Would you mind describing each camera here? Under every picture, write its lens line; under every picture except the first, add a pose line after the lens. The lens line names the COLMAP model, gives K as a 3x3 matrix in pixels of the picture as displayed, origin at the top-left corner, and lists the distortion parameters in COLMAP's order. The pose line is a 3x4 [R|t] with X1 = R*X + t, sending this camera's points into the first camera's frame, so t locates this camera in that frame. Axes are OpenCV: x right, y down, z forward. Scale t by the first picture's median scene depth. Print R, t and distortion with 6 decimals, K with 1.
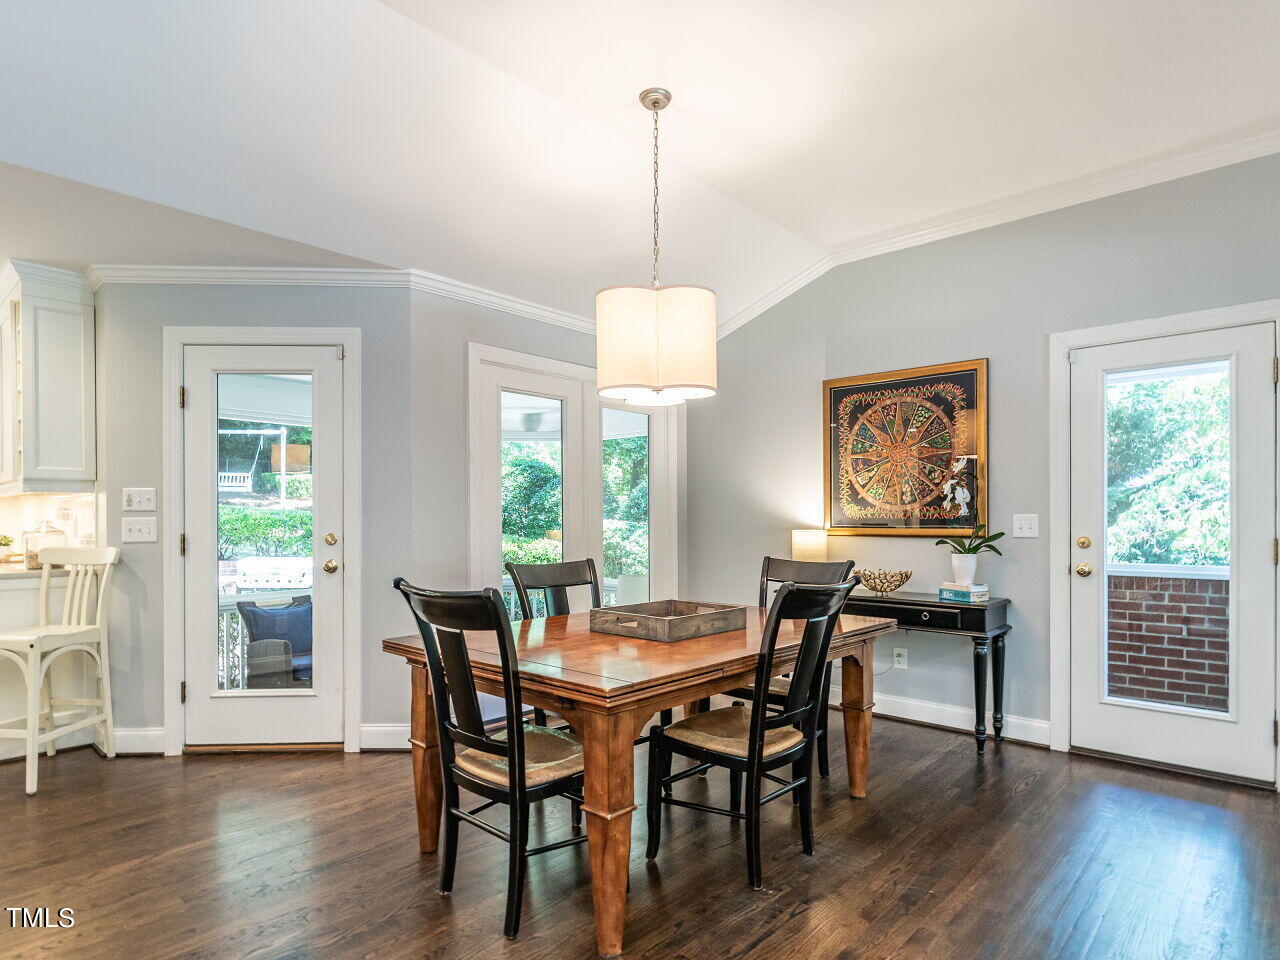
lens RADIAL K [[743.2, 0, 634.9], [0, 743.2, 514.4], [0, 0, 1]] dist [-0.001292, 0.000714]
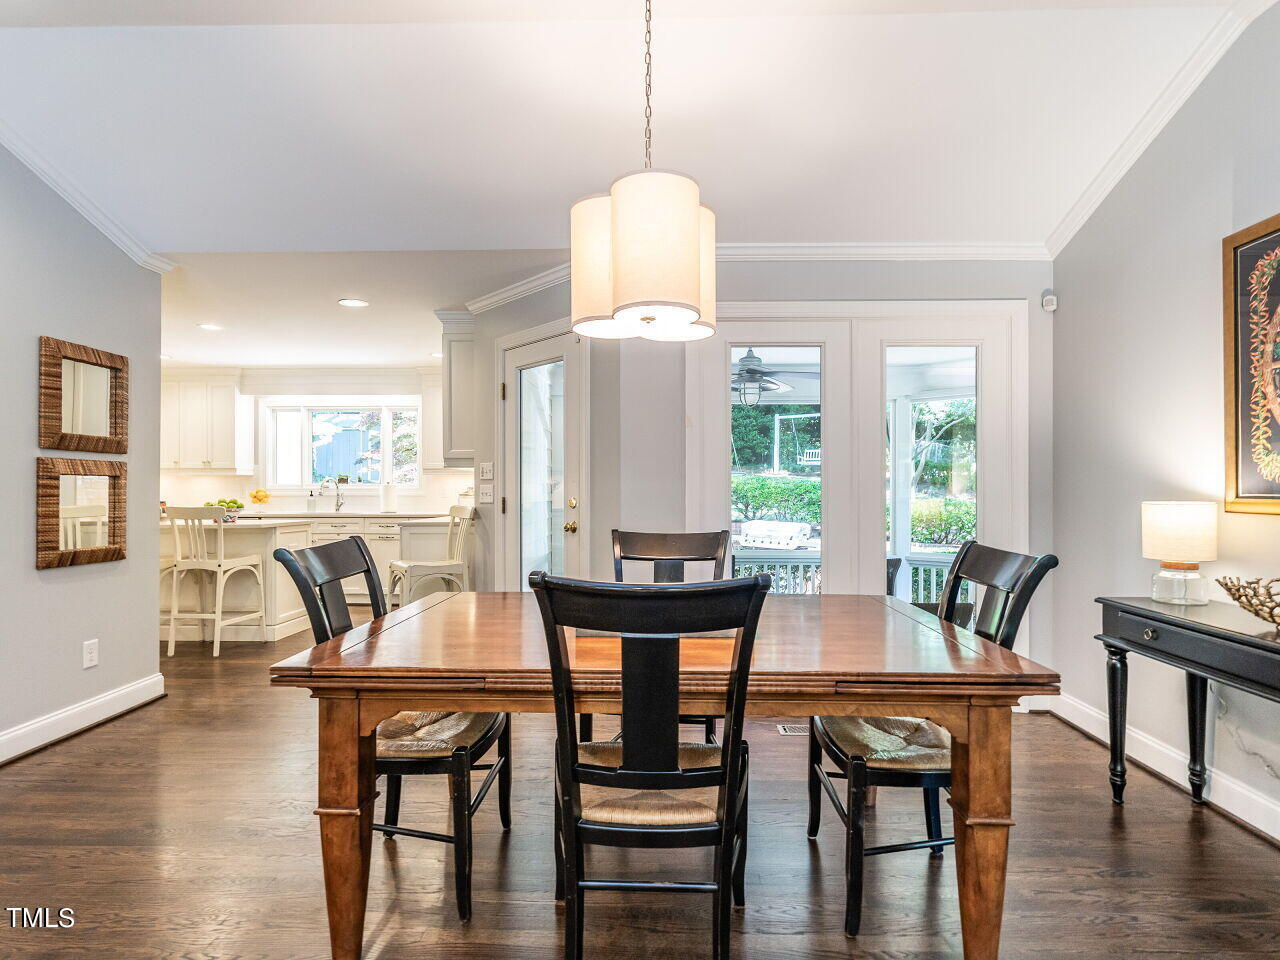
lens RADIAL K [[683.6, 0, 640.0], [0, 683.6, 480.0], [0, 0, 1]] dist [0.005563, 0.000210]
pose [[0.647506, -0.008792, -0.762009, 0.473150], [0.001968, 0.999949, -0.009865, 0.010254], [0.762057, 0.004888, 0.647491, 0.424544]]
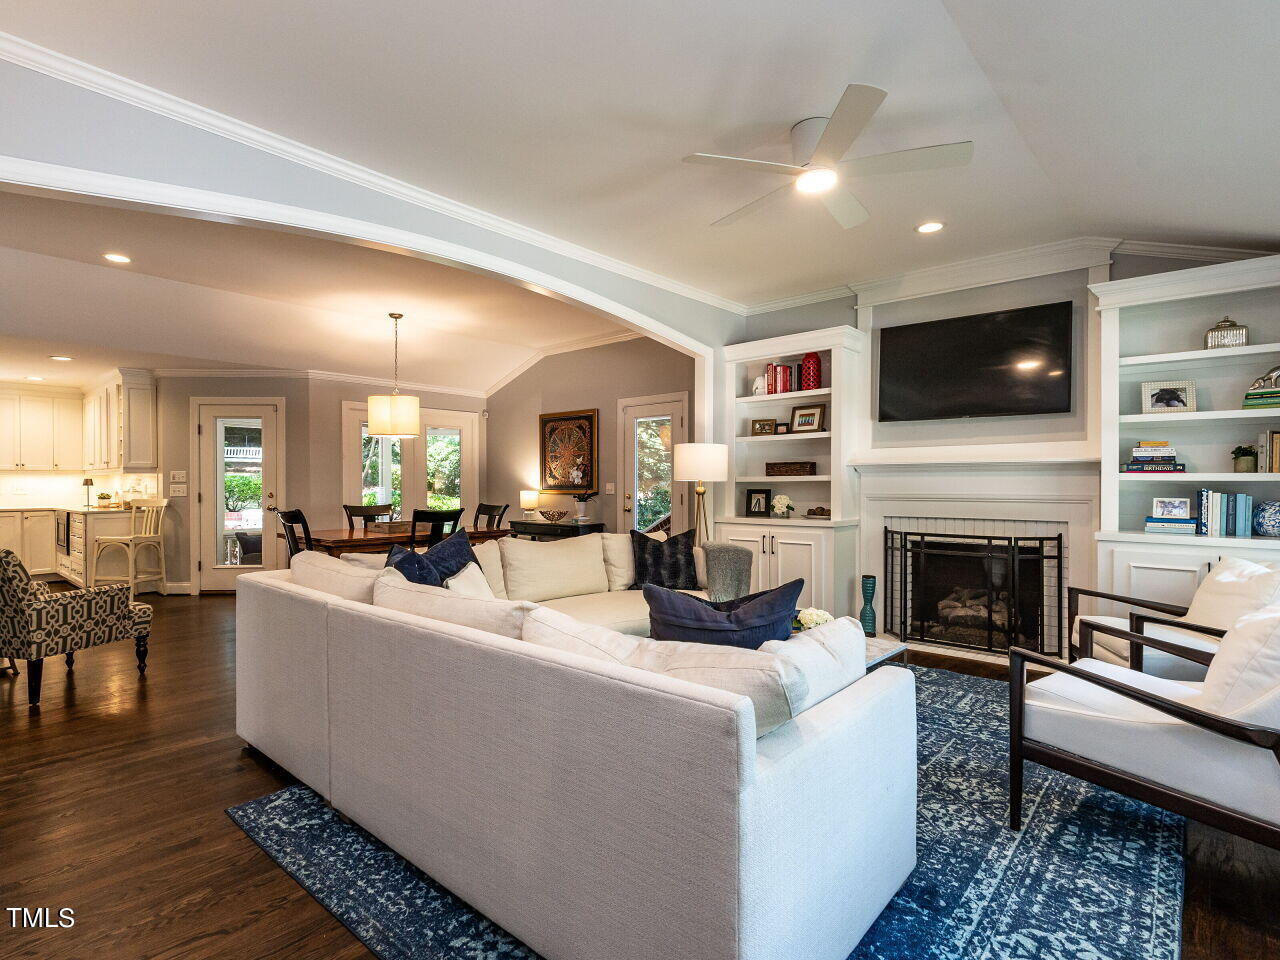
lens RADIAL K [[630.9, 0, 640.0], [0, 630.9, 480.0], [0, 0, 1]] dist [0.001970, 0.000204]
pose [[0.998889, 0.000345, 0.047125, 0.573873], [-0.000427, 0.999998, 0.001714, -0.014171], [-0.047125, -0.001733, 0.998888, -0.878077]]
